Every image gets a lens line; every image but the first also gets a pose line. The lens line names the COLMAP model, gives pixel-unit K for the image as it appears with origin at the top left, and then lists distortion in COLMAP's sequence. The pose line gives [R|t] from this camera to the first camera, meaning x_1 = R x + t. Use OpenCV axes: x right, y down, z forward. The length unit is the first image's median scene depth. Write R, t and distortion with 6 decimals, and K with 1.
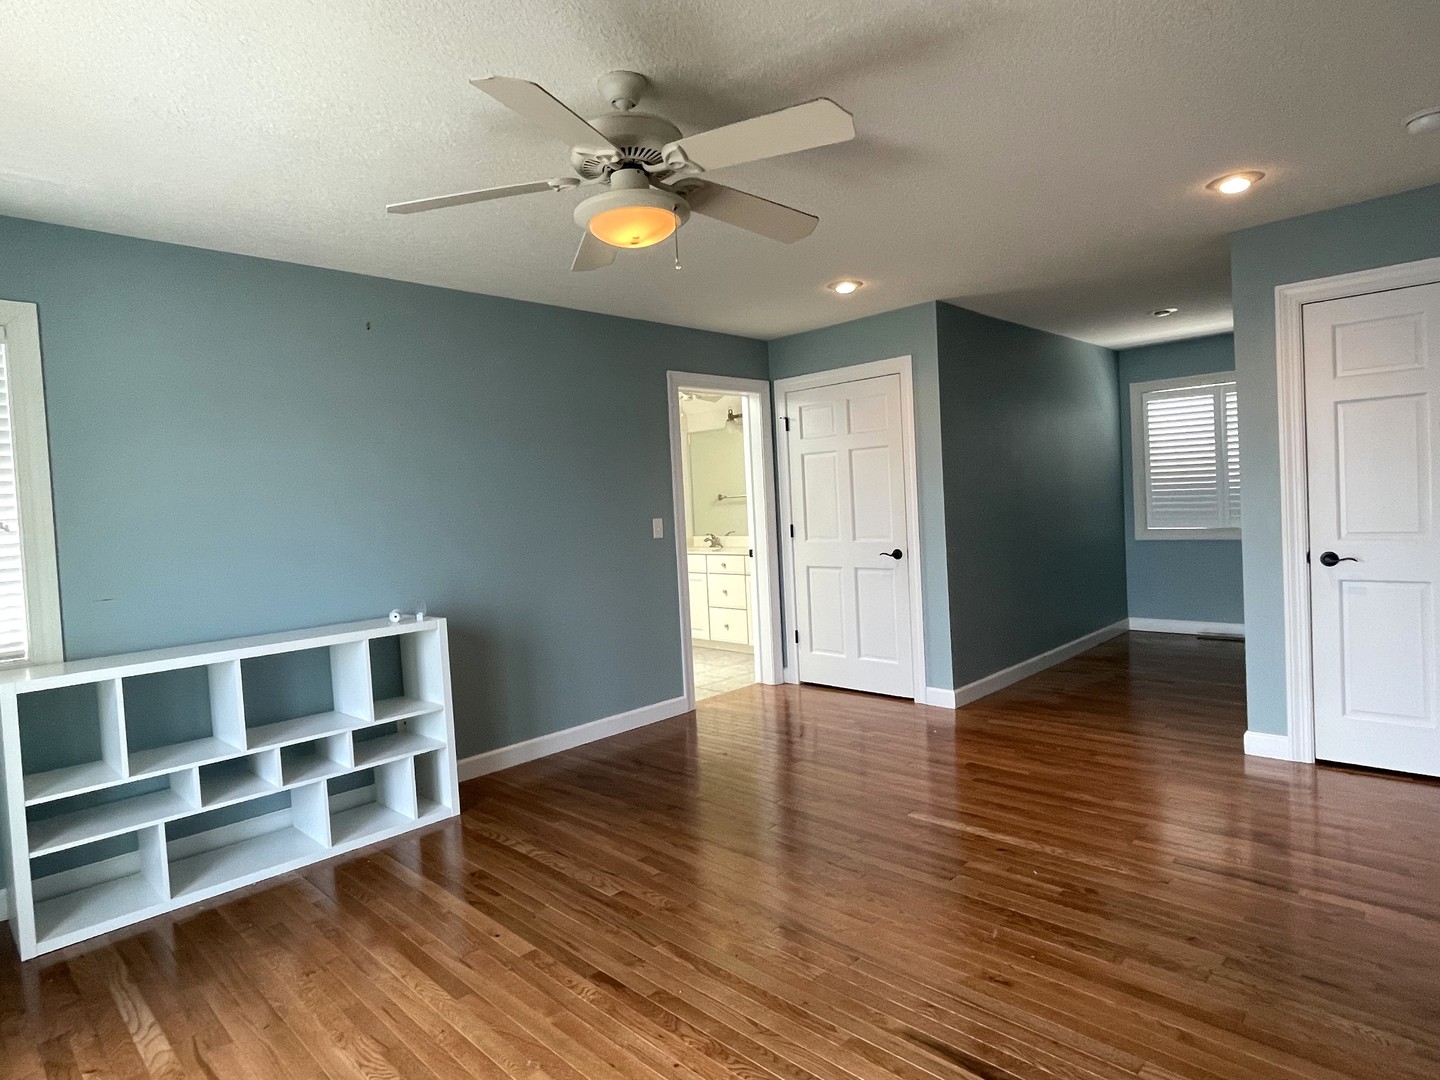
lens RADIAL K [[810.9, 0, 722.4], [0, 810.9, 542.1], [0, 0, 1]] dist [-0.001107, 0.003903]
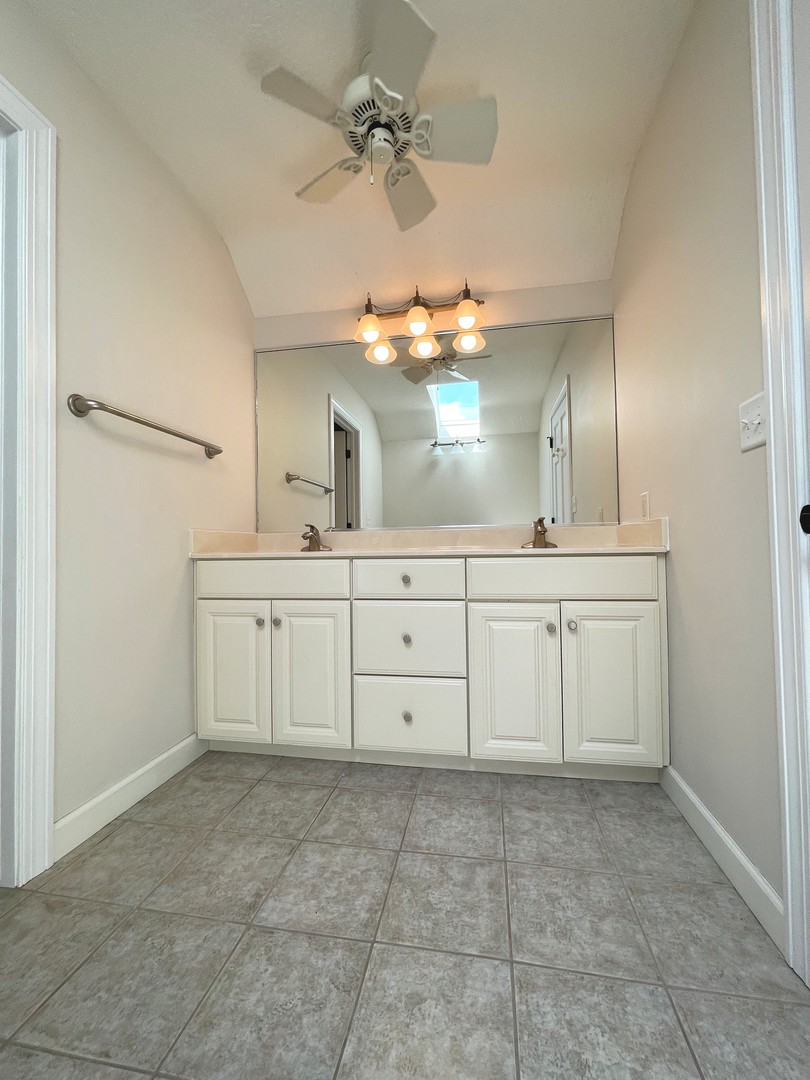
lens RADIAL K [[439.2, 0, 407.5], [0, 439.2, 543.1], [0, 0, 1]] dist [-0.000394, -0.000024]
pose [[0.827340, 0.058847, 0.558610, -0.132258], [-0.007476, 0.995562, -0.093805, 0.030321], [-0.561651, 0.073433, 0.824109, 0.776288]]
